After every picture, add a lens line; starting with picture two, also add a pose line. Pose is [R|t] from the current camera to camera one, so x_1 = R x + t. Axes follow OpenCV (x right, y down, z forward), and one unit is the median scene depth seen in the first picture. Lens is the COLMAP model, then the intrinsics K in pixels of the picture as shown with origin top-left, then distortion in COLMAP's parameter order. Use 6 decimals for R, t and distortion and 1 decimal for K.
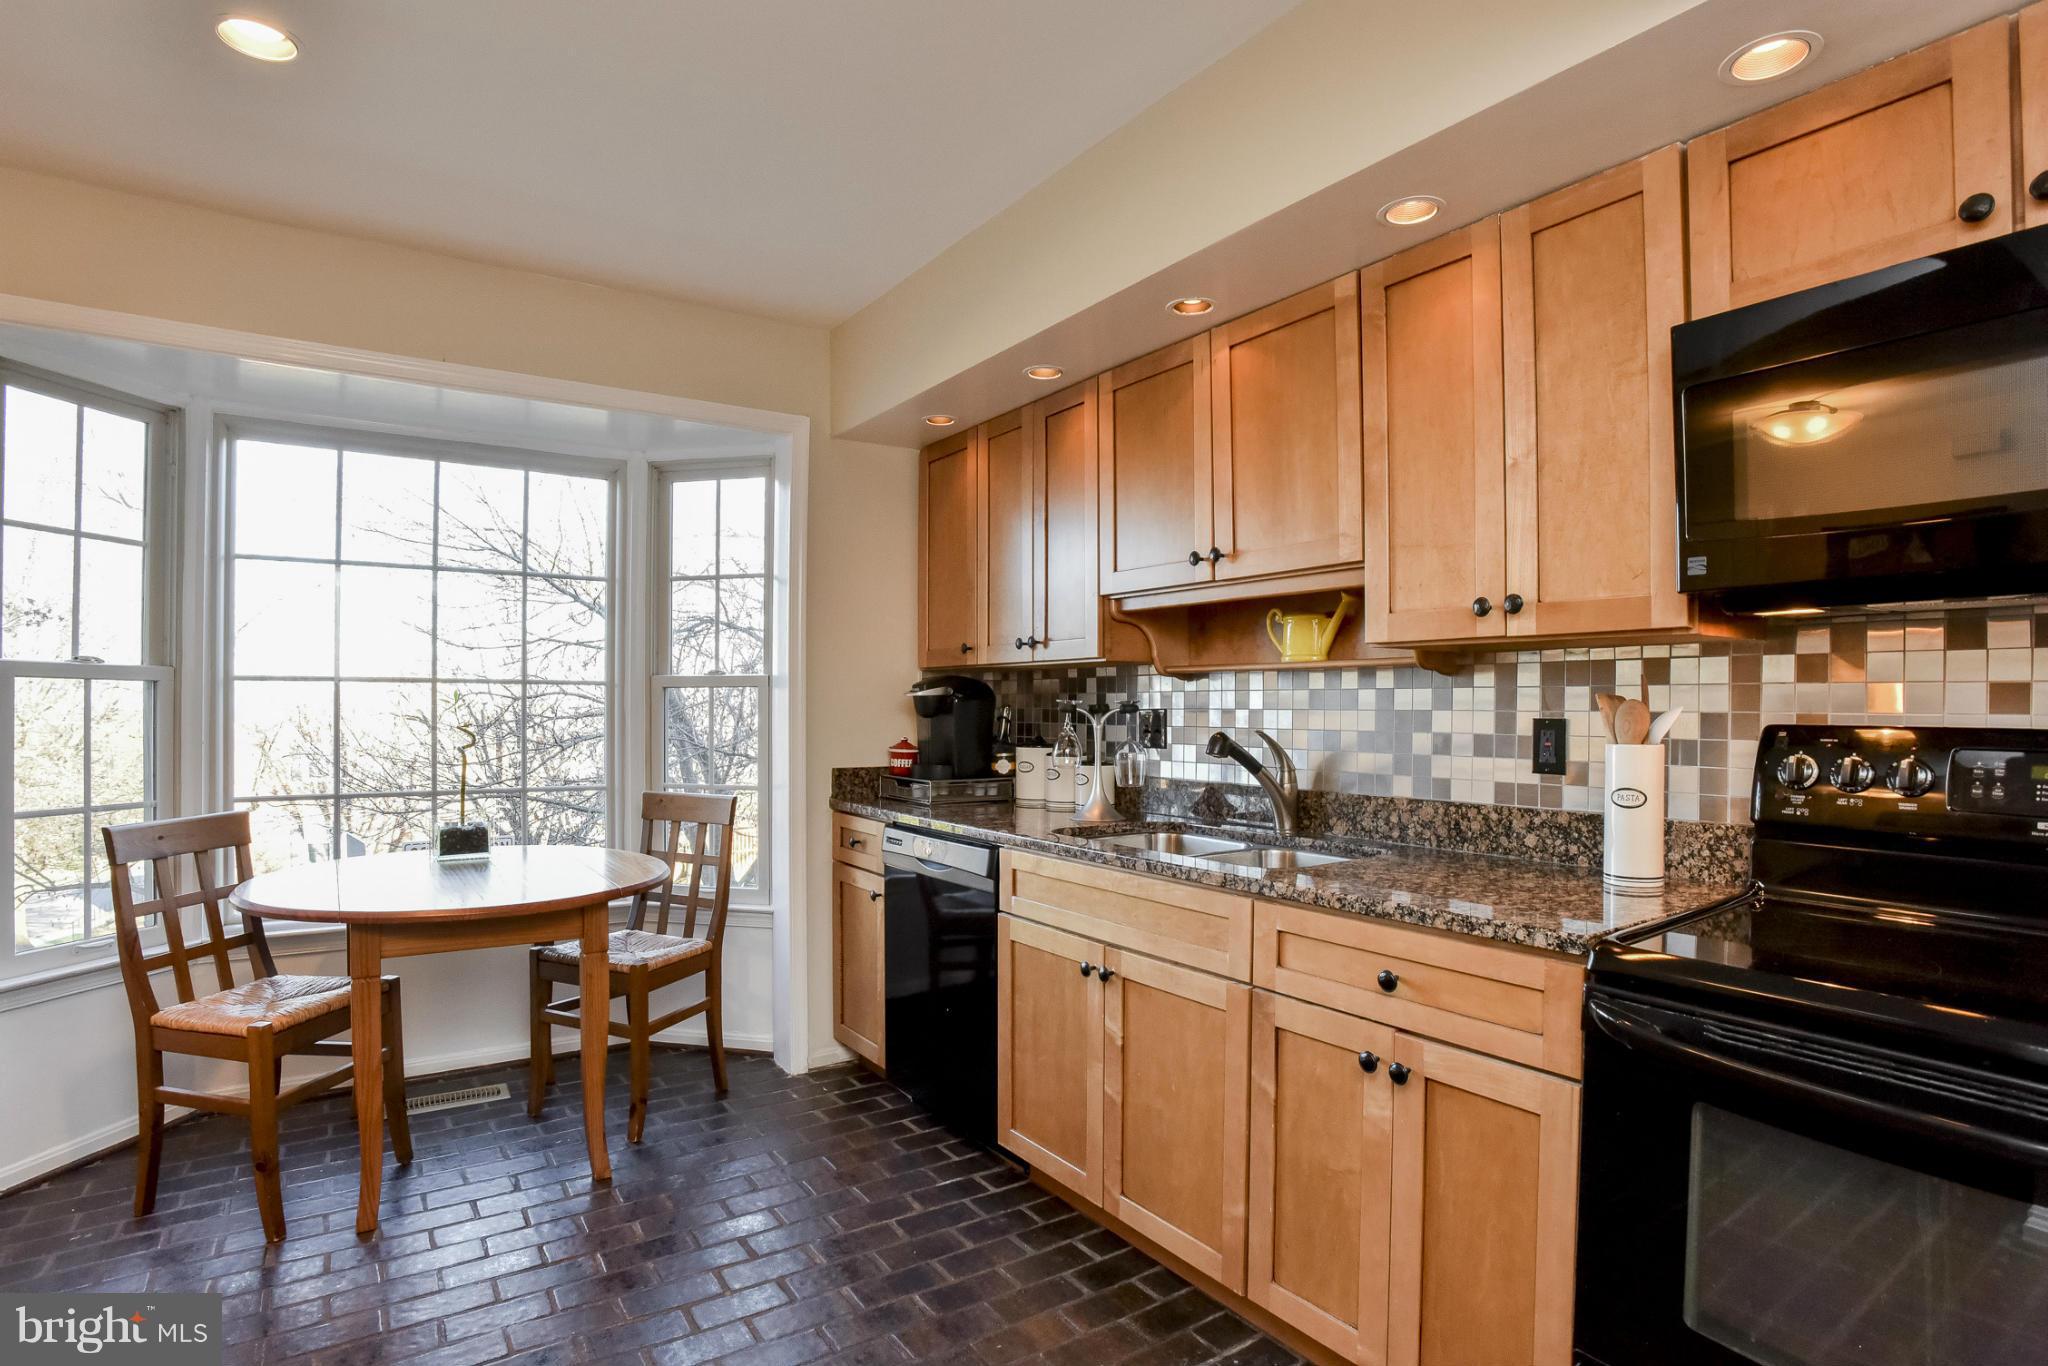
lens RADIAL K [[1042.1, 0, 958.7], [0, 1042.1, 699.4], [0, 0, 1]] dist [-0.001641, 0.000150]
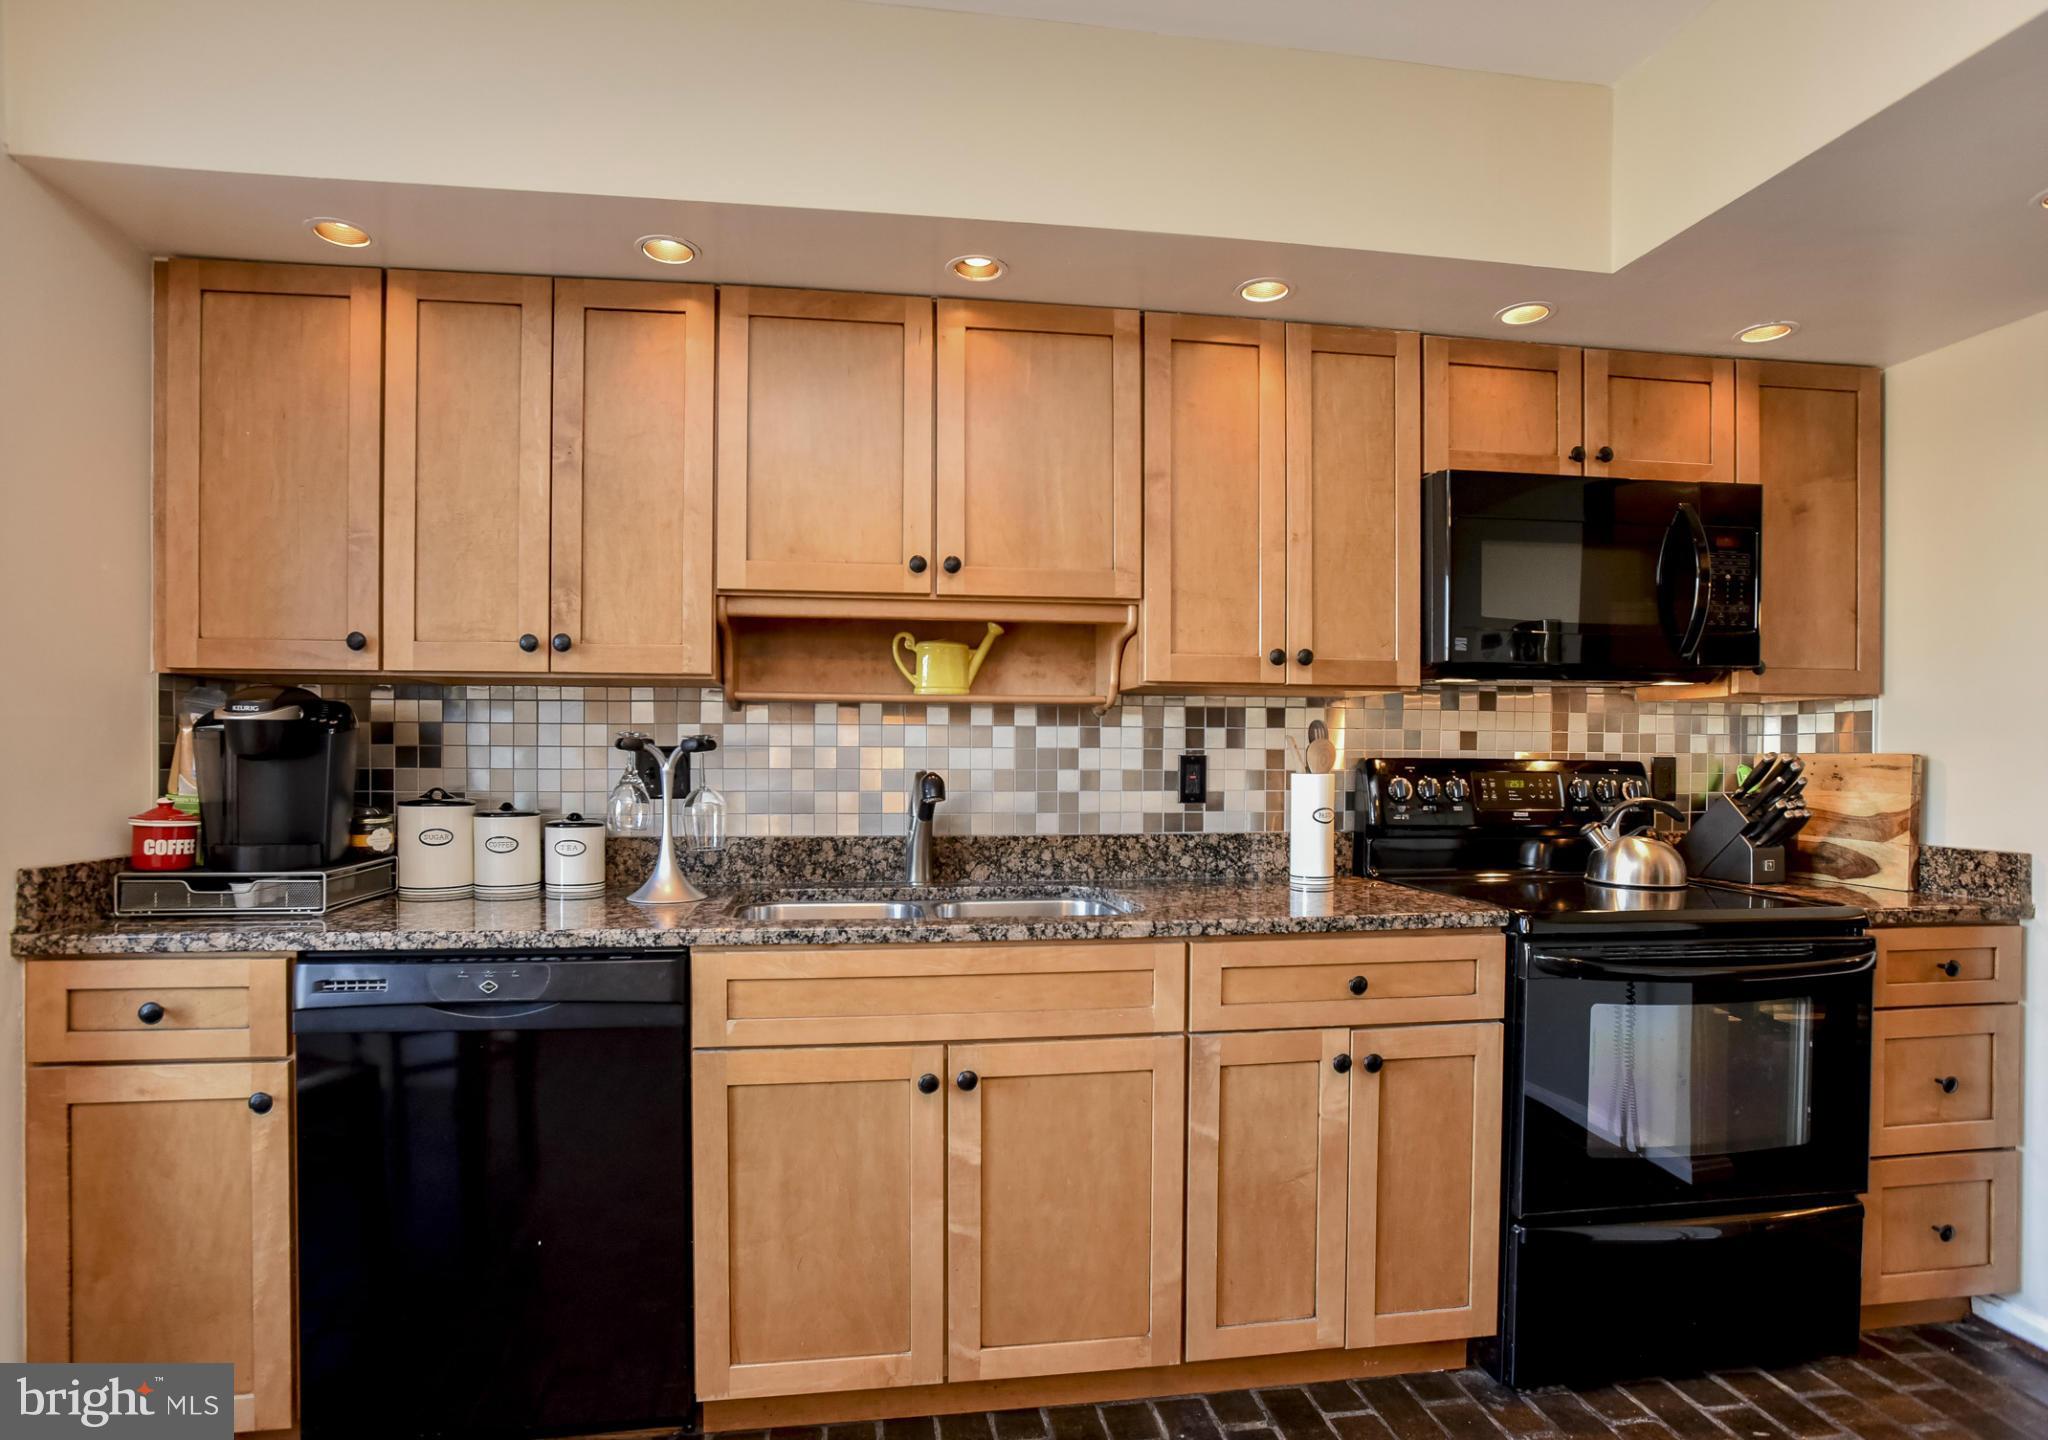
lens RADIAL K [[1129.4, 0, 1027.6], [0, 1129.4, 755.9], [0, 0, 1]] dist [-0.012361, -0.000004]
pose [[0.400521, 0.003079, 0.916282, -0.658156], [-0.008188, 0.999966, 0.000219, 0.019971], [-0.916251, -0.007590, 0.400533, 0.656218]]
